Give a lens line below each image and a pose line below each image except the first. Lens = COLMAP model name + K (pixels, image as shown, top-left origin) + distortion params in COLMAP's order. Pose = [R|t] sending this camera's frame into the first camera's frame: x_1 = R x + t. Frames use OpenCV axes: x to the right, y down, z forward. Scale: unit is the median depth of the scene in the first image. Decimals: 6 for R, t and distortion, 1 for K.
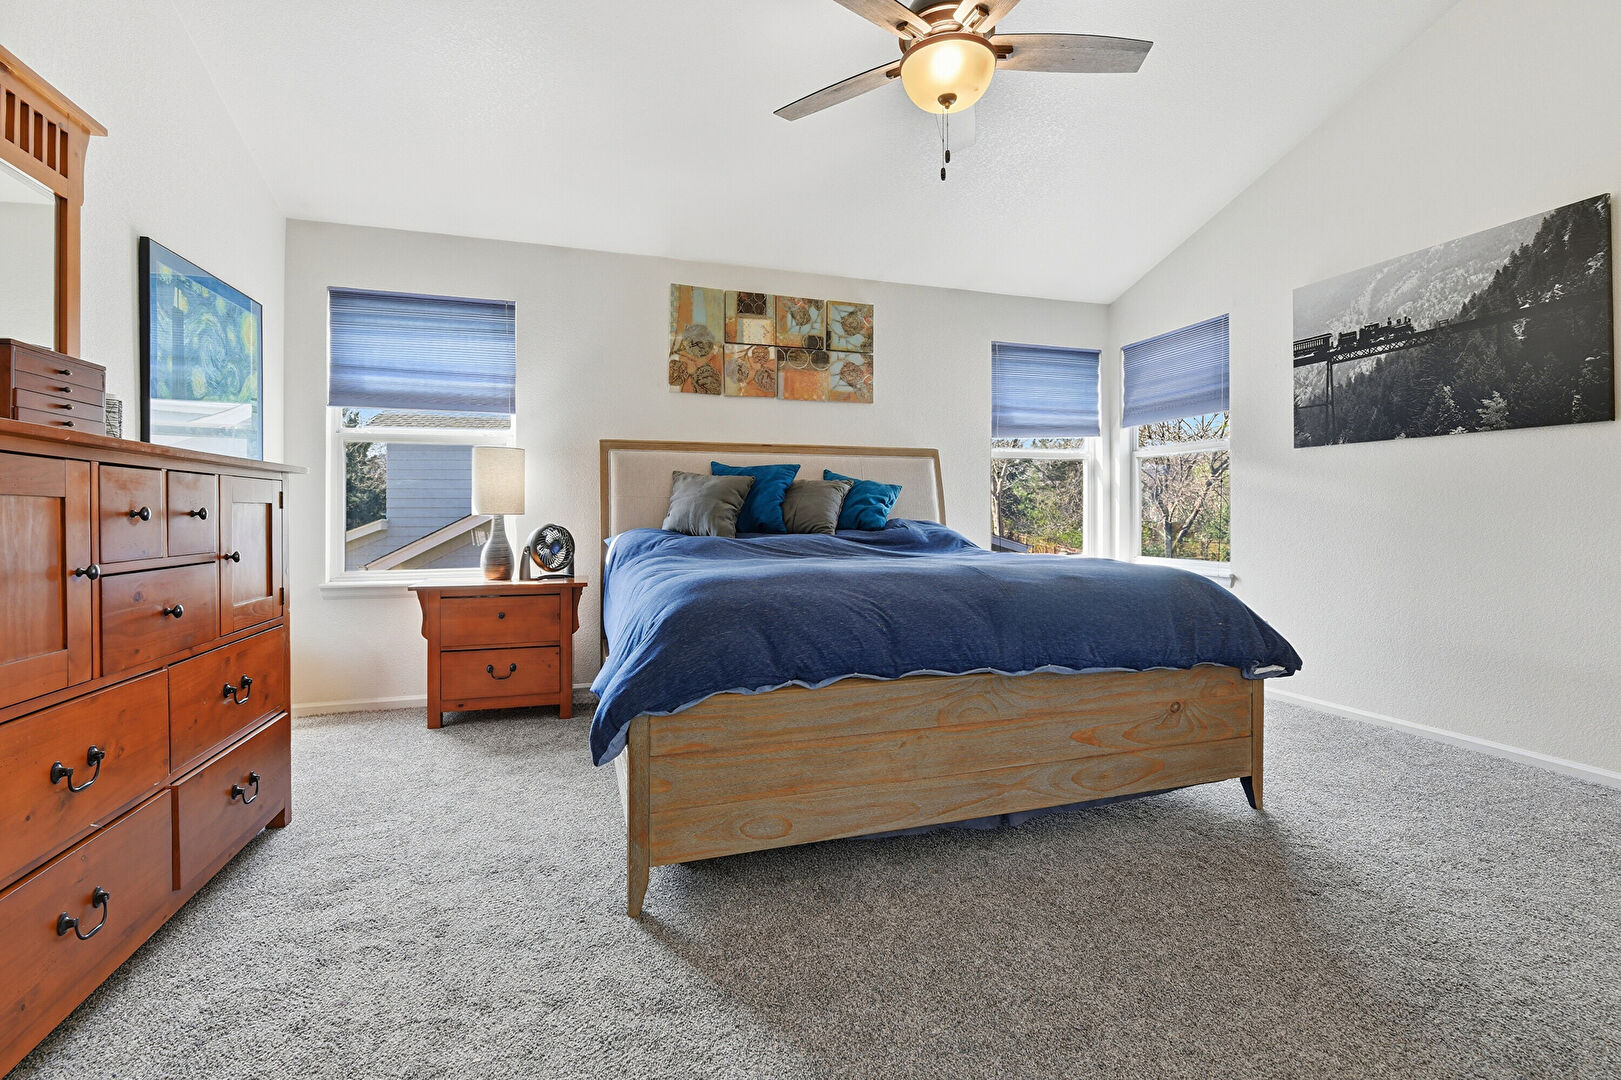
lens RADIAL K [[724.4, 0, 812.0], [0, 724.4, 529.1], [0, 0, 1]] dist [-0.014308, -0.003120]
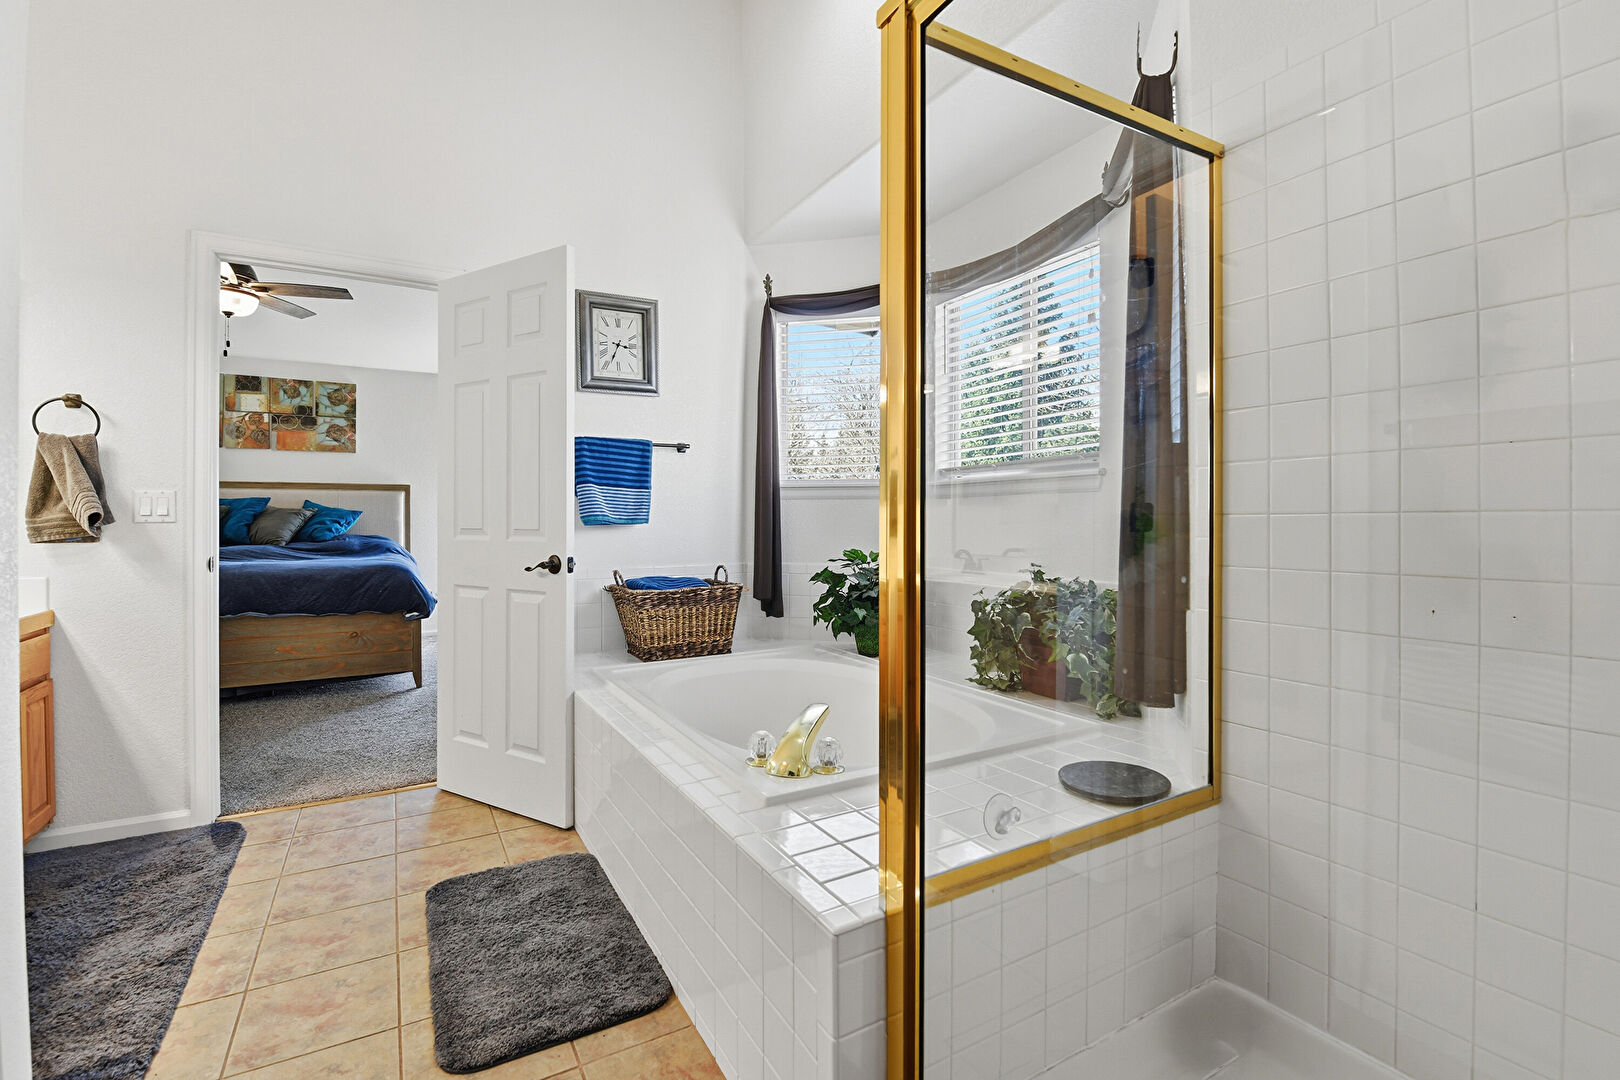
lens RADIAL K [[724.0, 0, 810.3], [0, 724.0, 528.3], [0, 0, 1]] dist [-0.014308, -0.003120]
pose [[0.973764, -0.002053, 0.227550, 0.922086], [0.003997, 0.999959, -0.008082, -0.013728], [-0.227525, 0.008779, 0.973733, -0.853688]]
